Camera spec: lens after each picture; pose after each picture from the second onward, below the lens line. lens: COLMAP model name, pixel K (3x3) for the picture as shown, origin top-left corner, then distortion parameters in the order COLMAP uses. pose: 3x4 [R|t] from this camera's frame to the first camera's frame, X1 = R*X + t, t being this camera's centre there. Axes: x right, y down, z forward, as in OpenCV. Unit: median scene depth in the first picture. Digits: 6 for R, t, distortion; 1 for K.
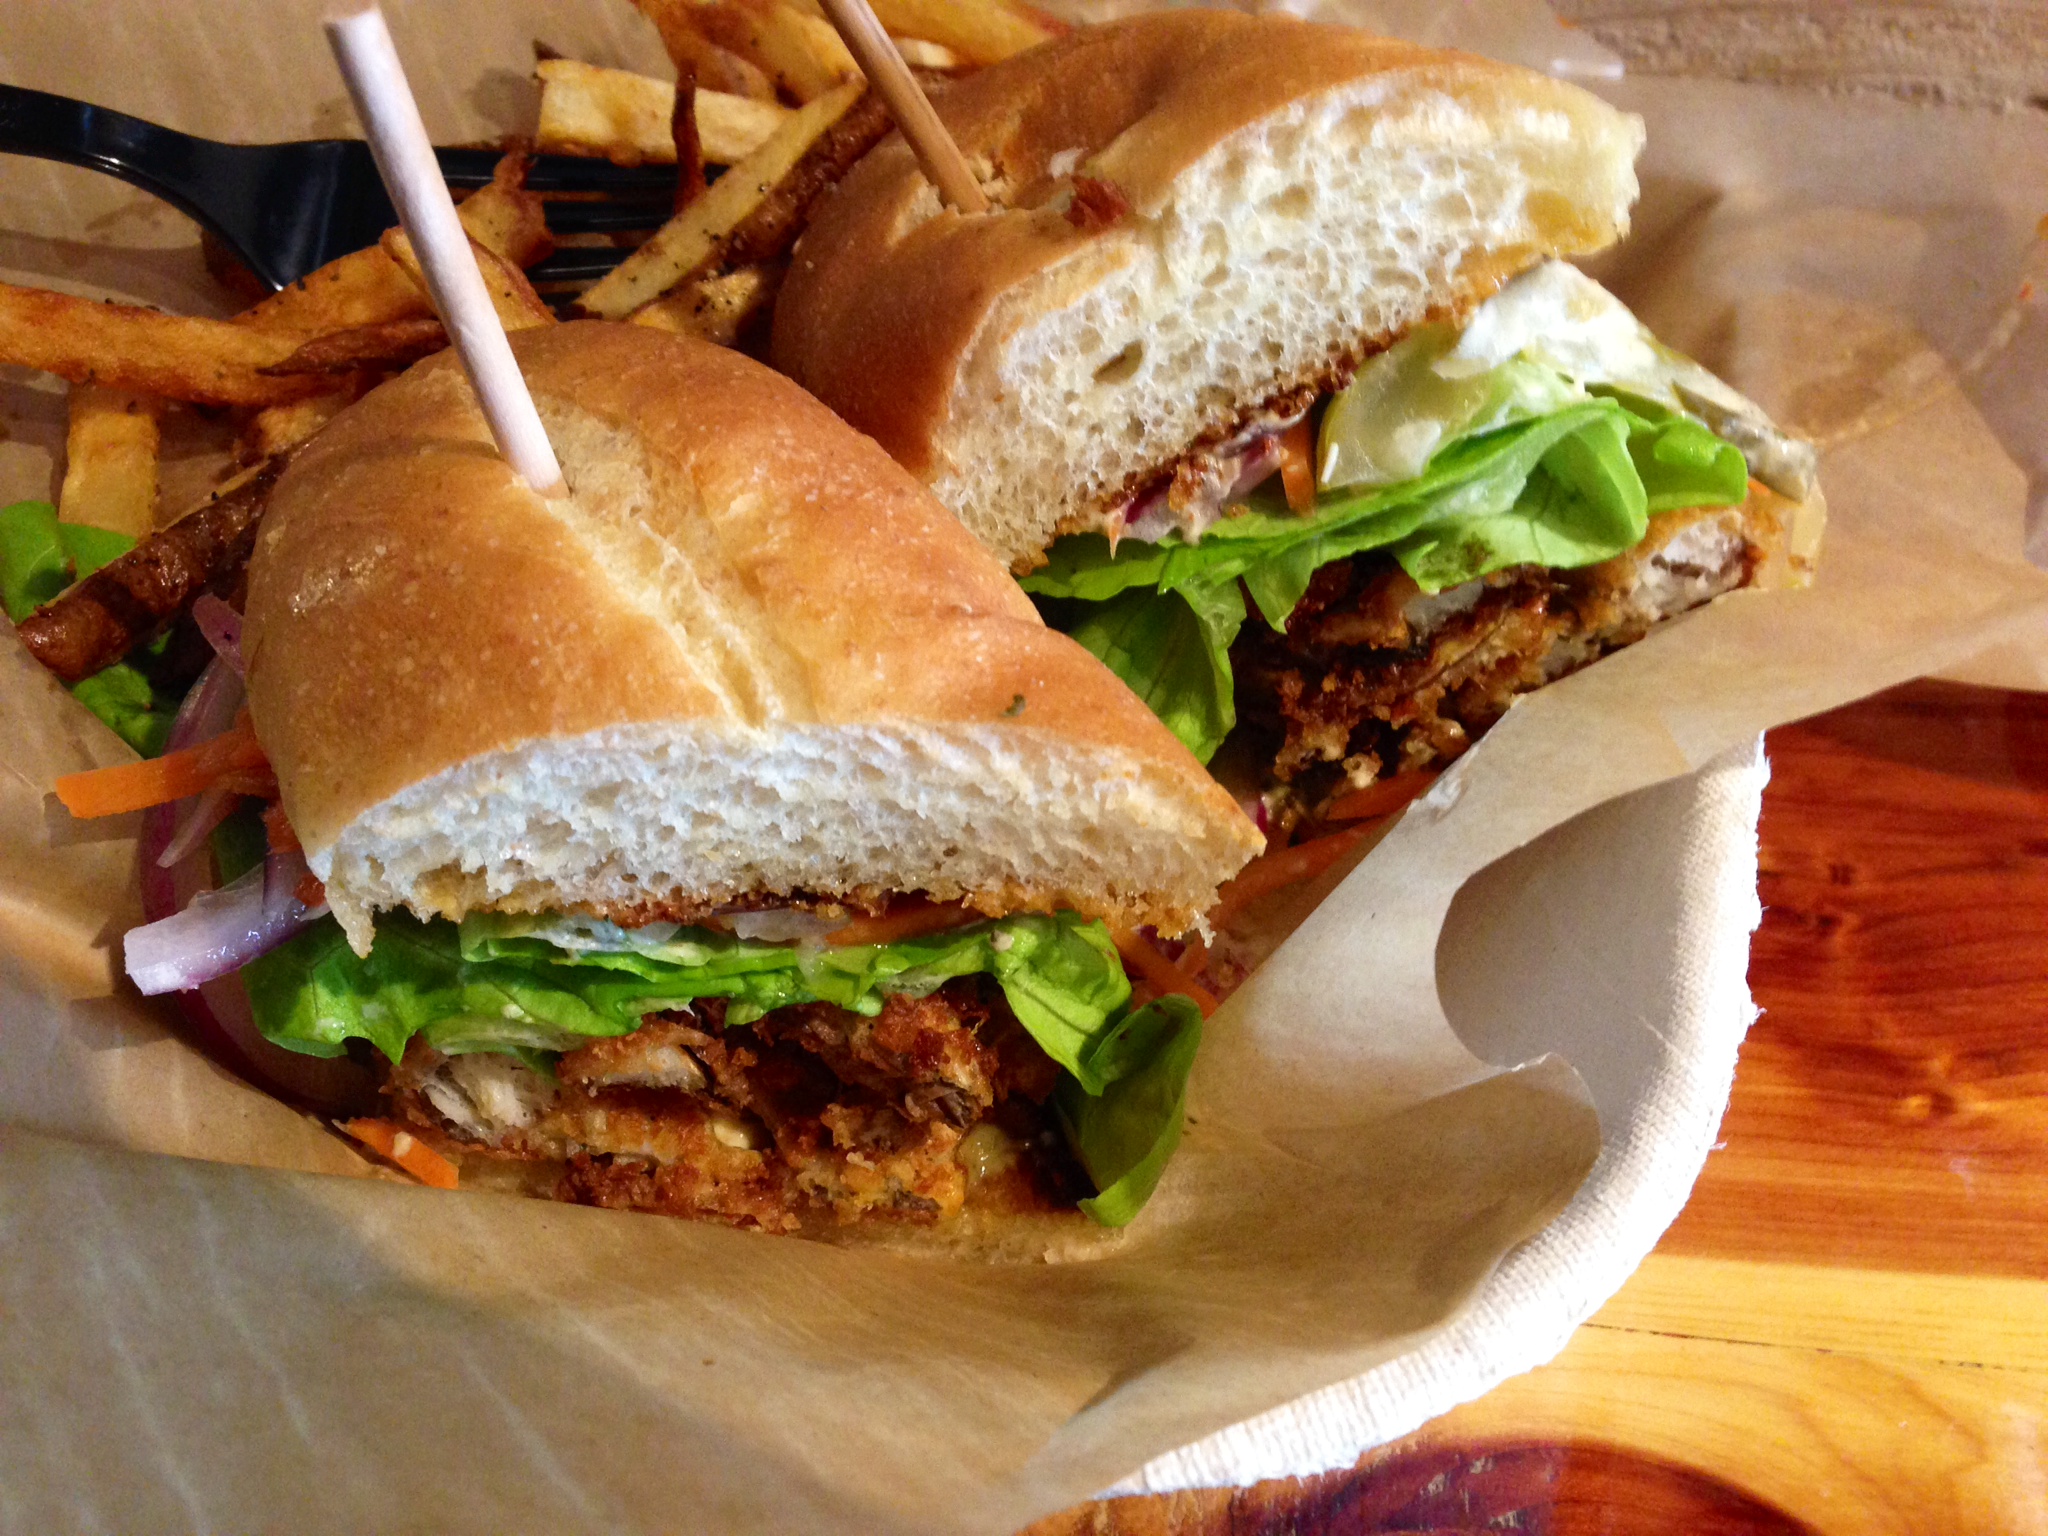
lens RADIAL K [[1979.1, 0, 1029.8], [0, 1979.1, 760.2], [0, 0, 1]] dist [0.074860, 0.000000]
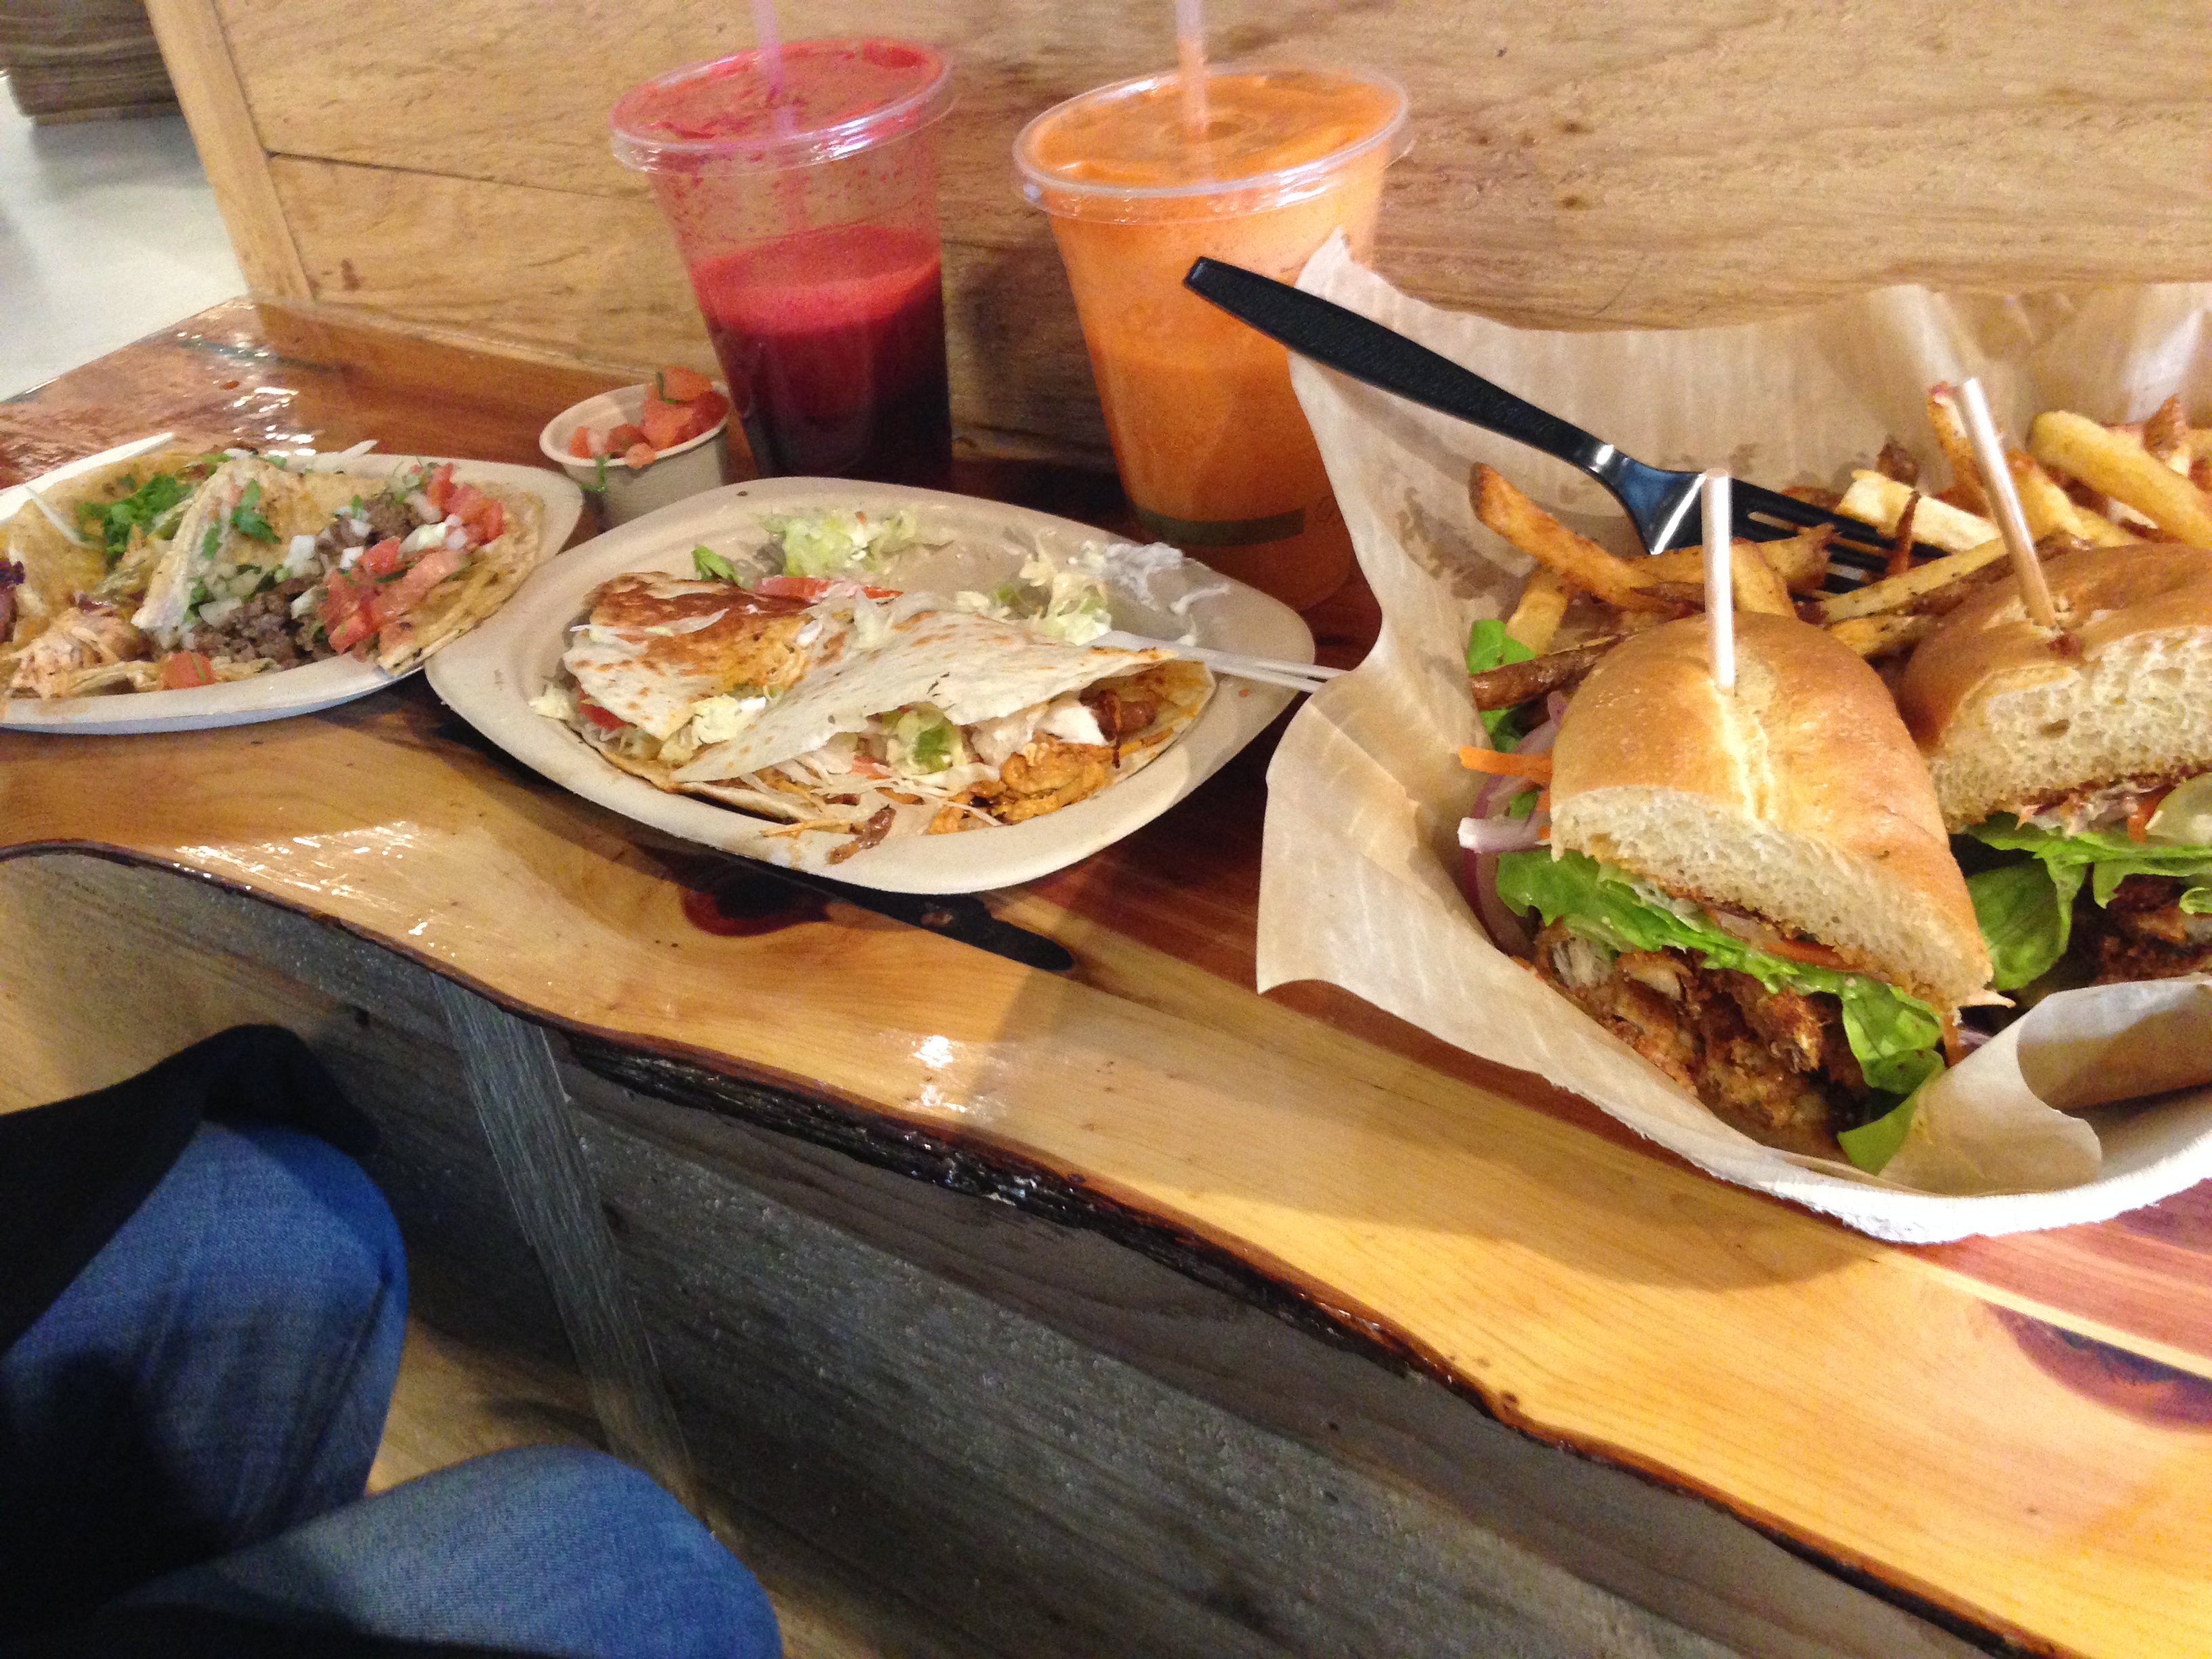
lens RADIAL K [[2137.6, 0, 1116.8], [0, 2137.6, 828.9], [0, 0, 1]] dist [0.074860, 0.000000]
pose [[0.774712, 0.355254, -0.523083, 0.454464], [-0.394795, 0.917953, 0.038722, 0.147440], [0.493922, 0.176512, 0.851401, -1.103485]]
